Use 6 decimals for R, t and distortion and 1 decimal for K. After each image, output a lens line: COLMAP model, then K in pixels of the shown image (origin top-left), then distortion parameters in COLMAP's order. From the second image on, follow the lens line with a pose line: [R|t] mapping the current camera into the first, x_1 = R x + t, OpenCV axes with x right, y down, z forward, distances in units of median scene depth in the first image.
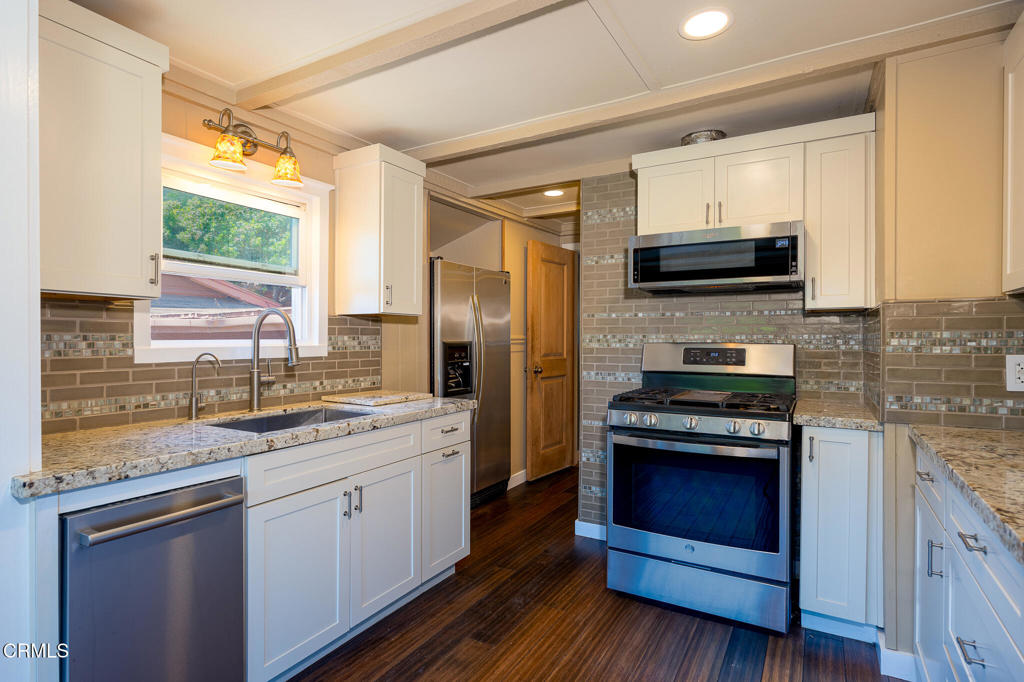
lens RADIAL K [[522.3, 0, 512.0], [0, 522.3, 341.0], [0, 0, 1]] dist [0.001829, 0.000780]
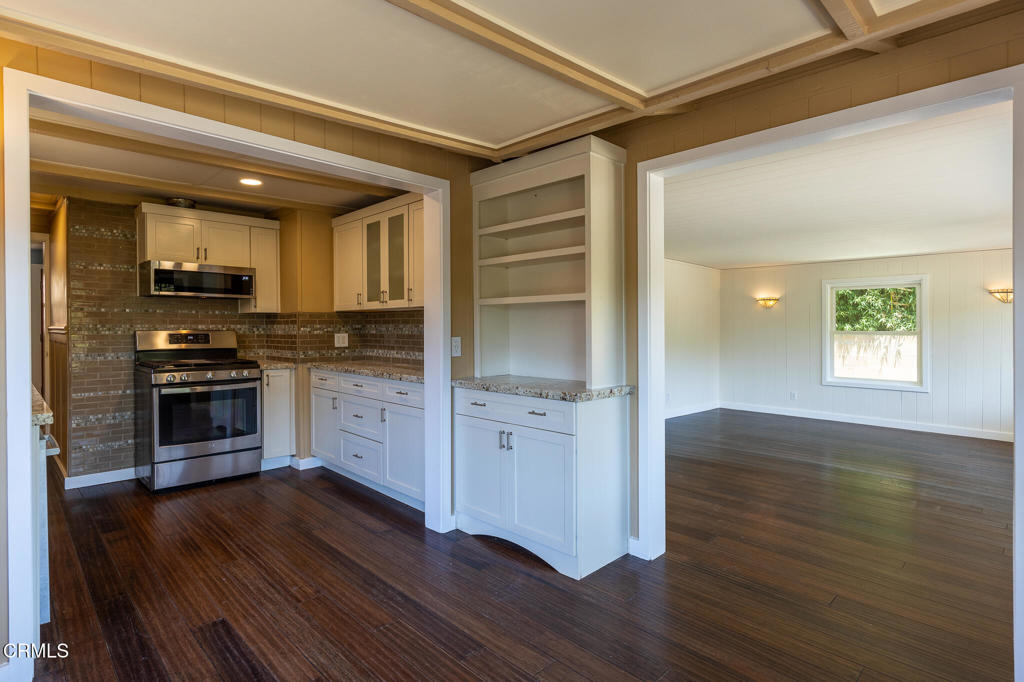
lens RADIAL K [[529.9, 0, 512.0], [0, 529.9, 341.0], [0, 0, 1]] dist [-0.001563, -0.000191]
pose [[0.253009, -0.026509, 0.967101, -1.118624], [0.002121, 0.999637, 0.026846, -0.006030], [-0.967462, -0.004741, 0.252974, -0.441493]]
